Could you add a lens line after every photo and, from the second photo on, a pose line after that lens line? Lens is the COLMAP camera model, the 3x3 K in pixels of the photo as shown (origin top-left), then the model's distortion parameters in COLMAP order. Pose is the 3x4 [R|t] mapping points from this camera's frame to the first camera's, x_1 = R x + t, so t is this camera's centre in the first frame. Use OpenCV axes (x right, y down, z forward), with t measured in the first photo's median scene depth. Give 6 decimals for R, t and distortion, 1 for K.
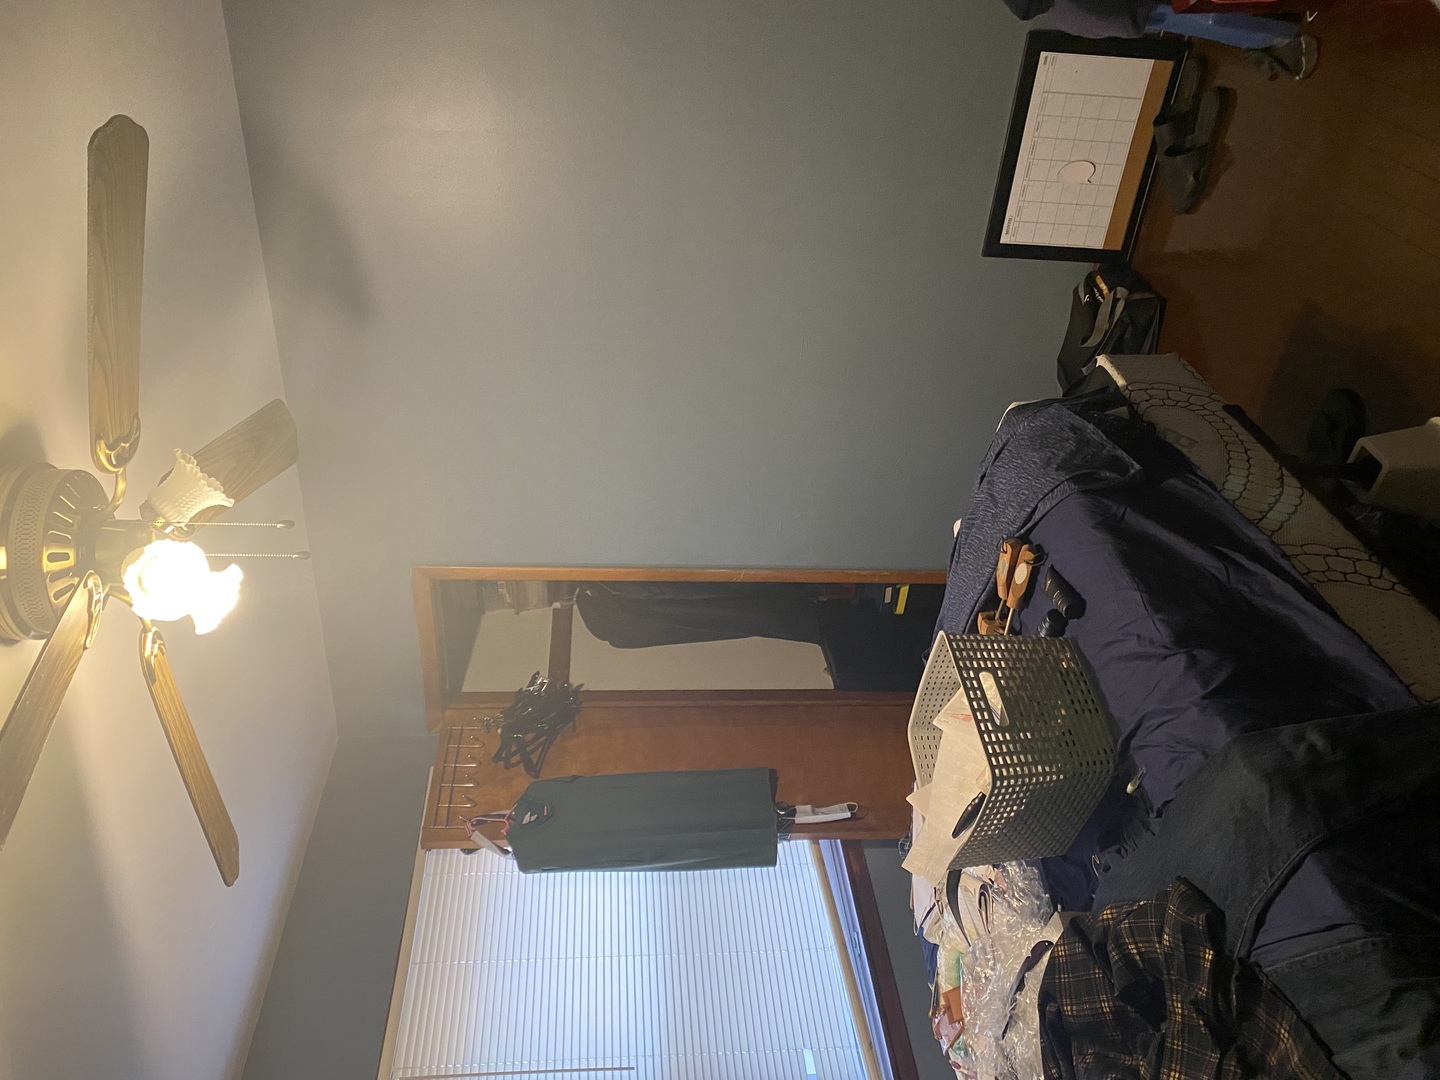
lens RADIAL K [[1078.2, 0, 720.0], [0, 1078.2, 540.0], [0, 0, 1]] dist [0.003320, 0.001150]
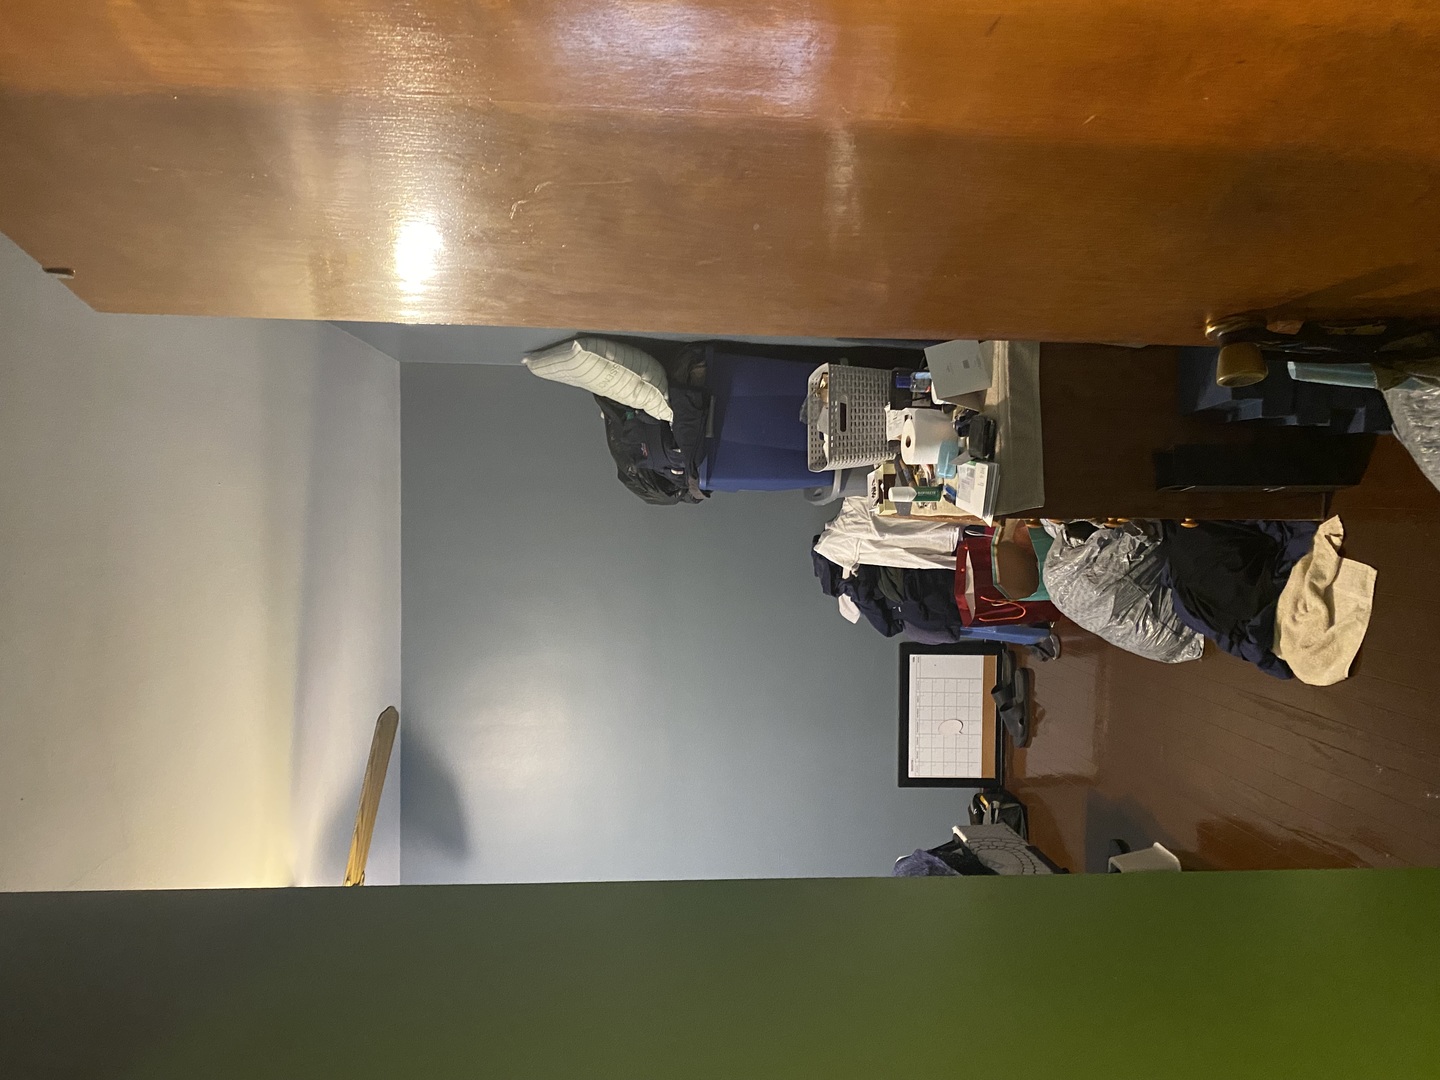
lens RADIAL K [[1078.2, 0, 720.0], [0, 1078.2, 540.0], [0, 0, 1]] dist [0.003320, 0.001150]
pose [[0.998136, -0.060637, -0.006941, 0.041837], [0.047718, 0.846223, -0.530687, 0.228843], [0.038053, 0.529367, 0.847539, -0.434865]]
